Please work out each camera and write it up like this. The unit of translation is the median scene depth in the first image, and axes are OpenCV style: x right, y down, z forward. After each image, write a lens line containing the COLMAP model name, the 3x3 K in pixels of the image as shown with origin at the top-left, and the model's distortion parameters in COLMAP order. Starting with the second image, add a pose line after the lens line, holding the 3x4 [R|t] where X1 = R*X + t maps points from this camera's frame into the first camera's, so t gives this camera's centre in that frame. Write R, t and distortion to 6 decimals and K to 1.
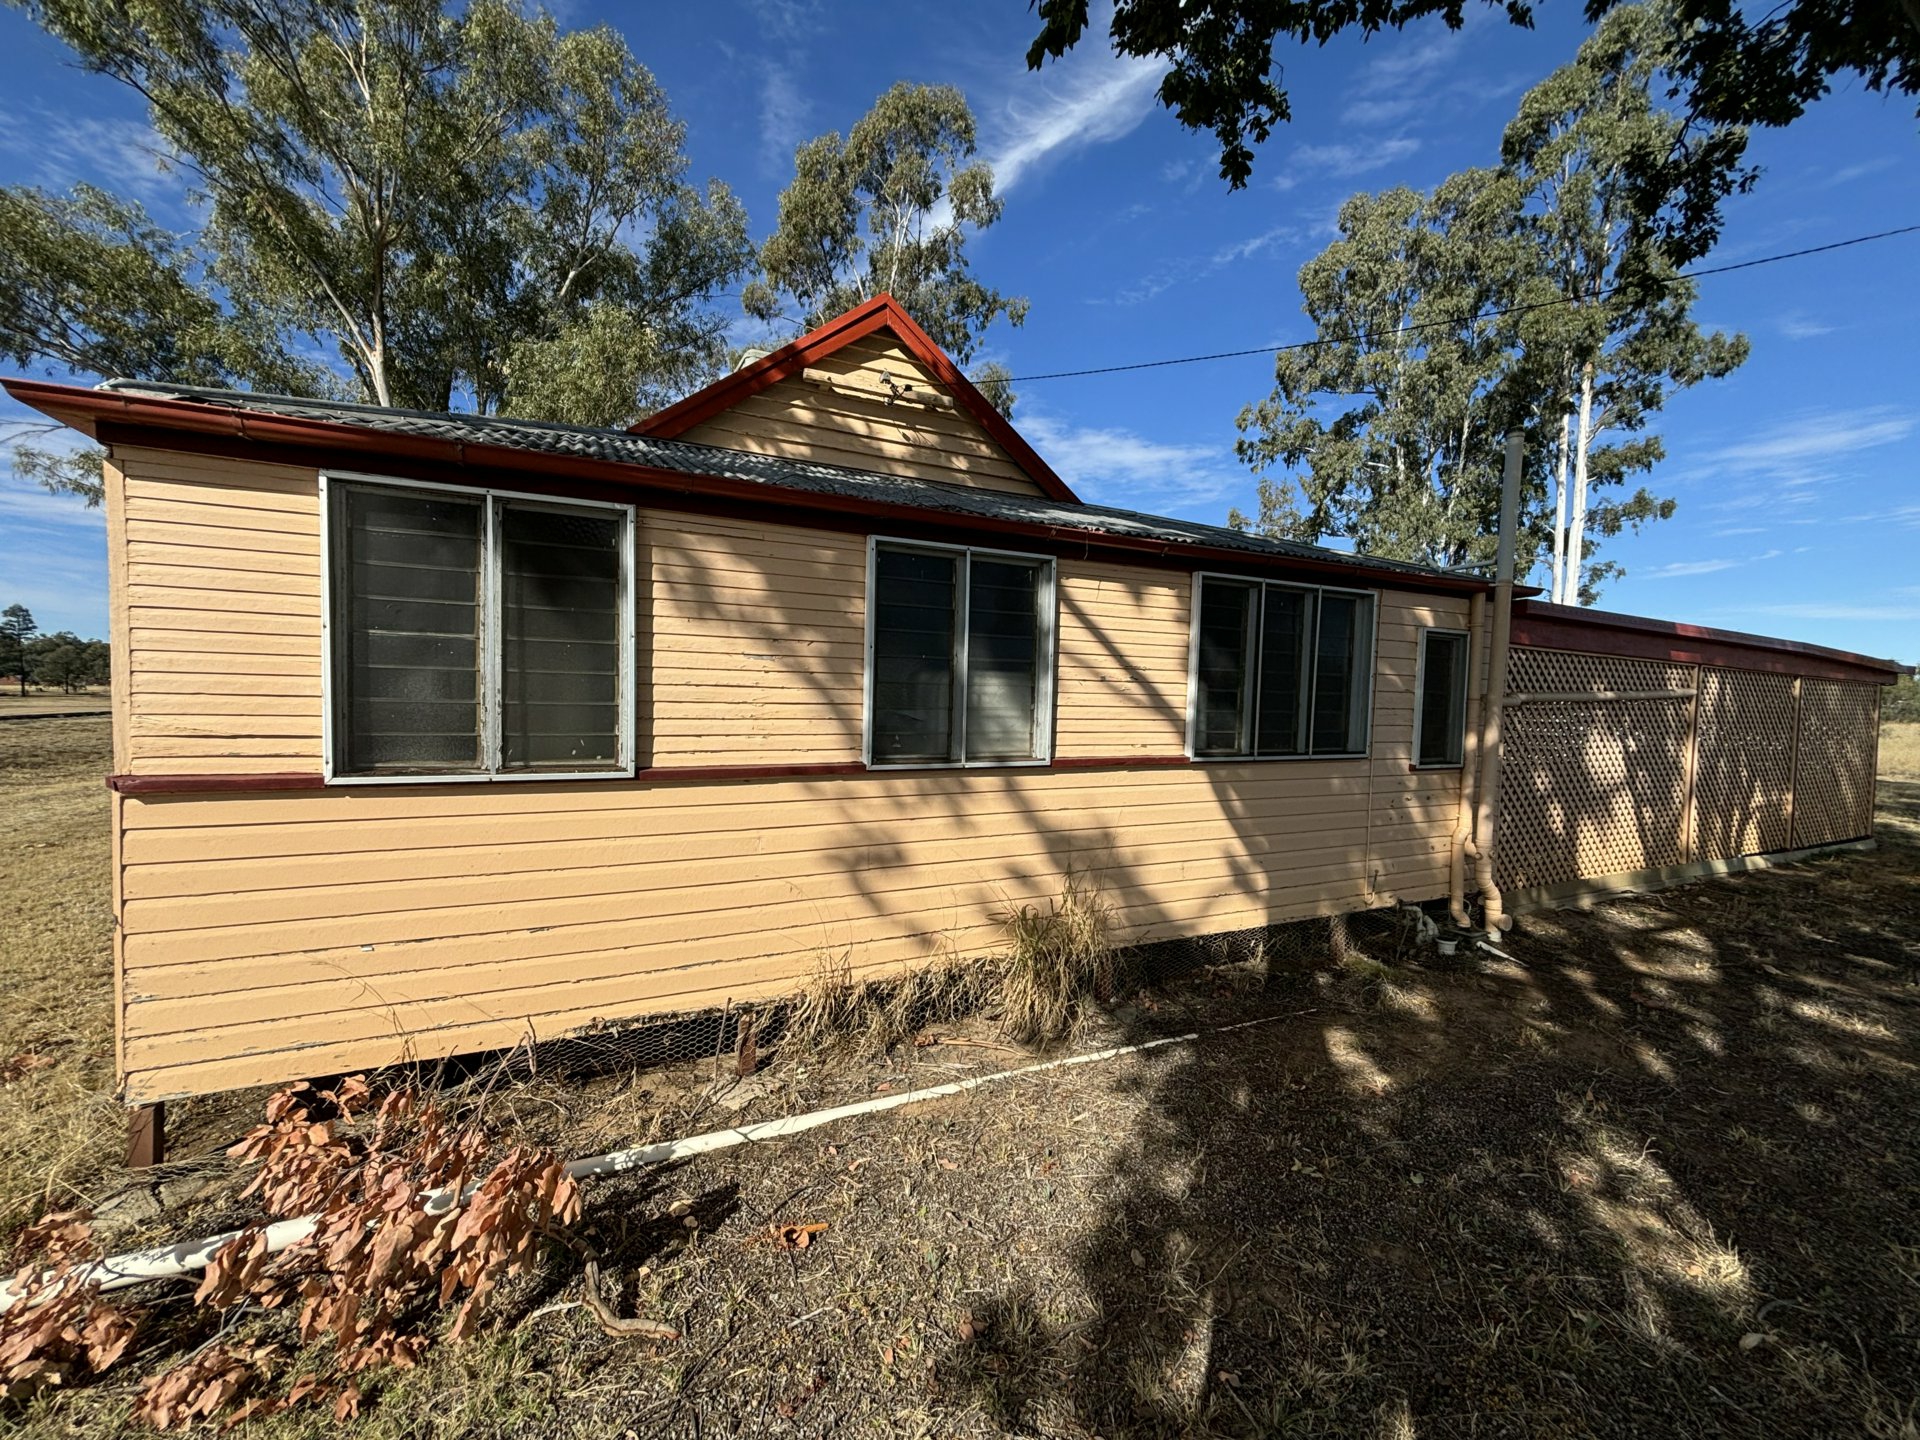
lens RADIAL K [[775.5, 0, 962.3], [0, 775.5, 731.6], [0, 0, 1]] dist [0.003168, -0.000346]
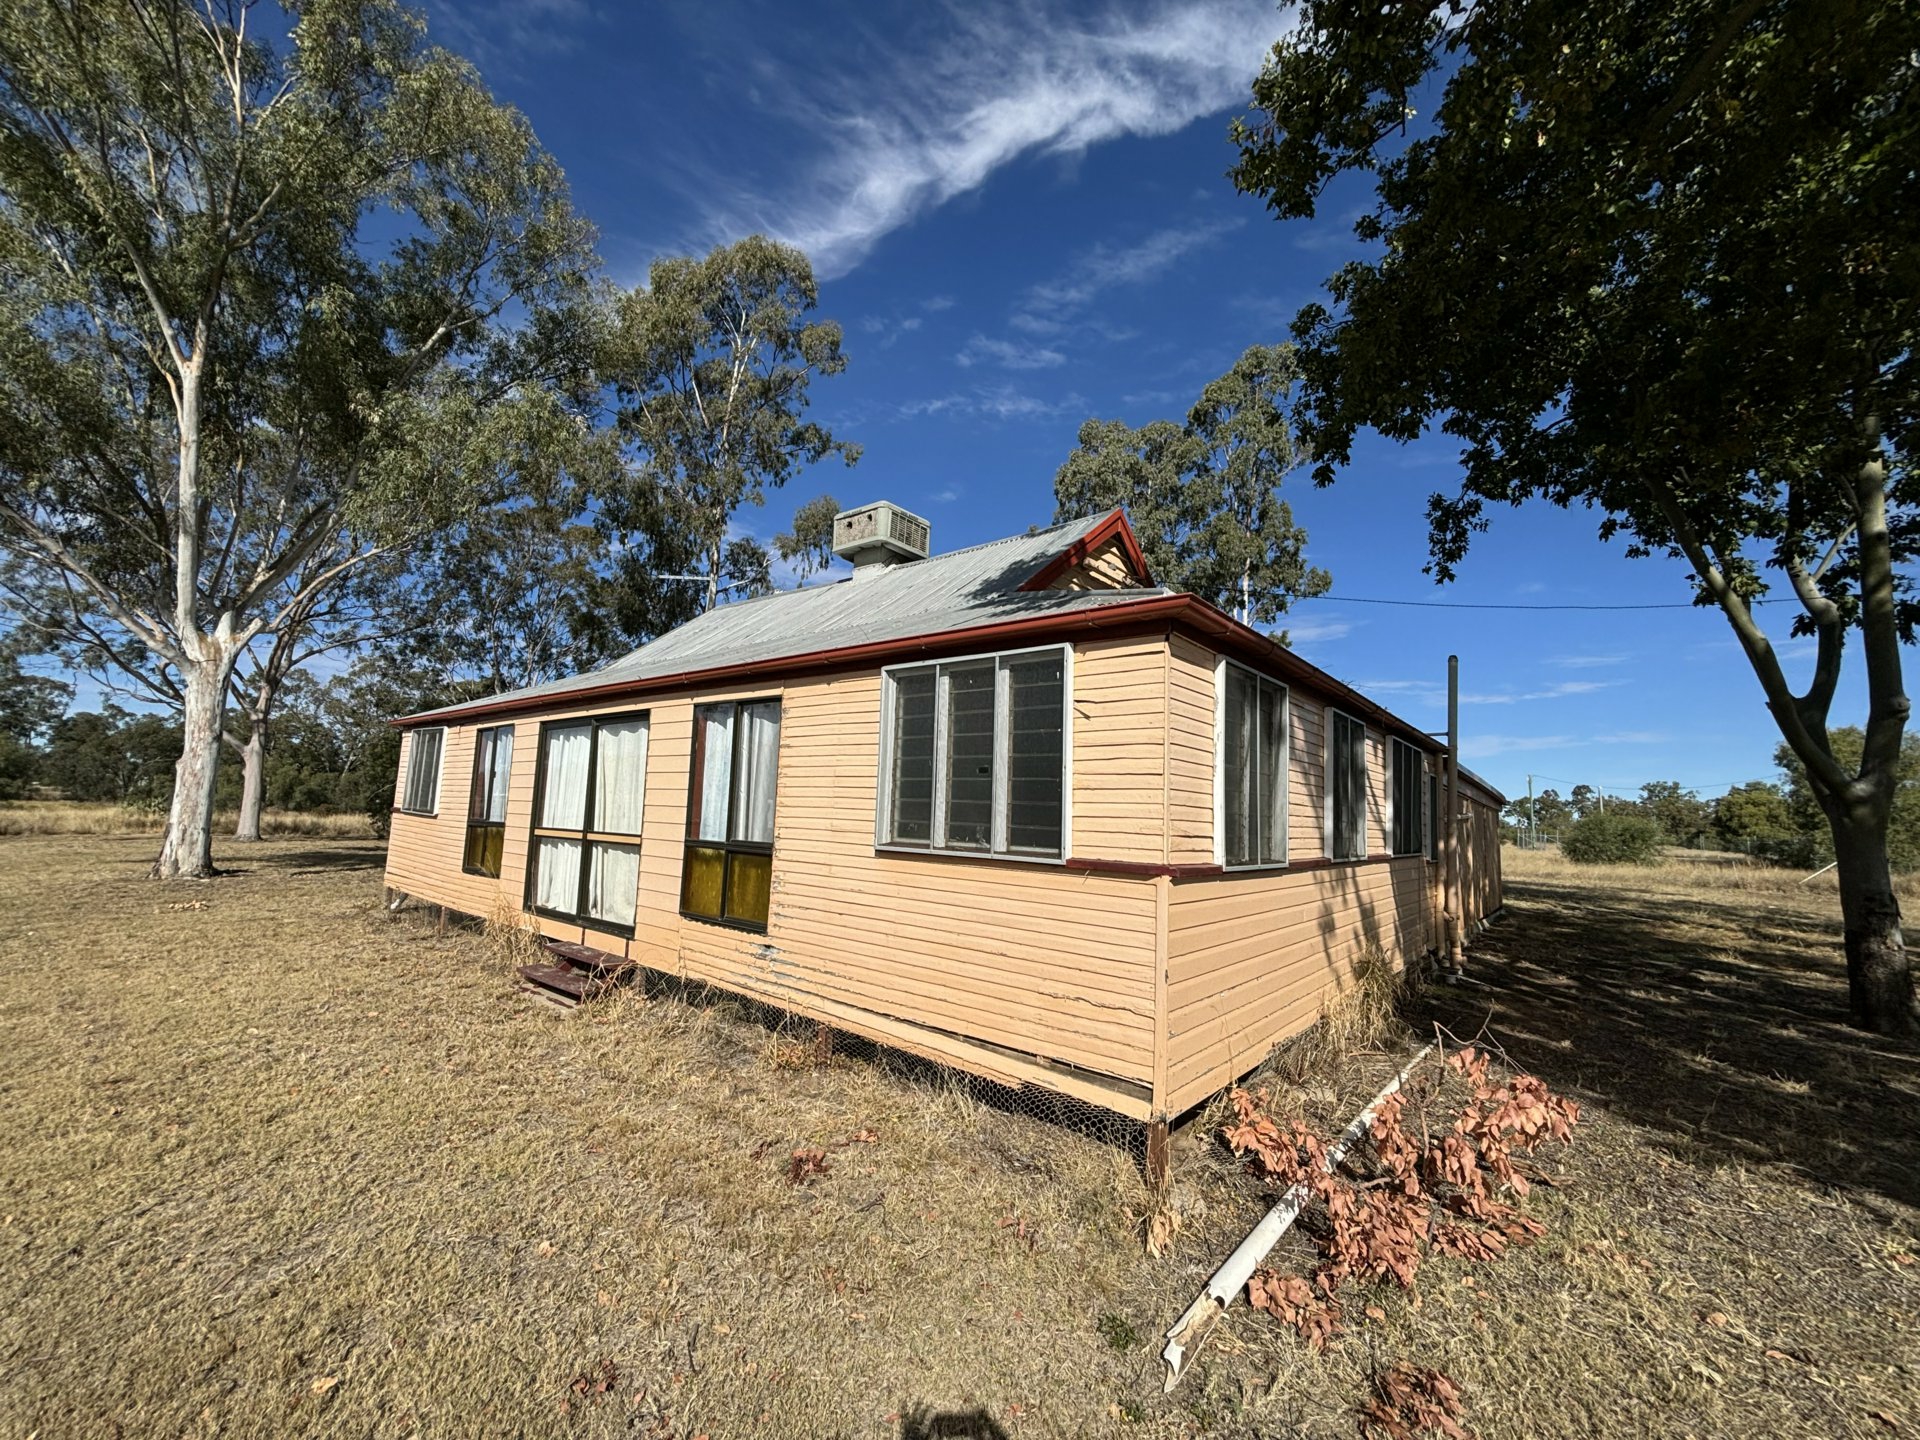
lens RADIAL K [[775.5, 0, 945.1], [0, 775.5, 731.5], [0, 0, 1]] dist [0.003168, -0.000346]
pose [[0.915409, 0.062720, 0.397608, -0.782375], [-0.009012, 0.990732, -0.135534, 0.004417], [-0.402423, 0.120486, 0.907490, -0.051342]]
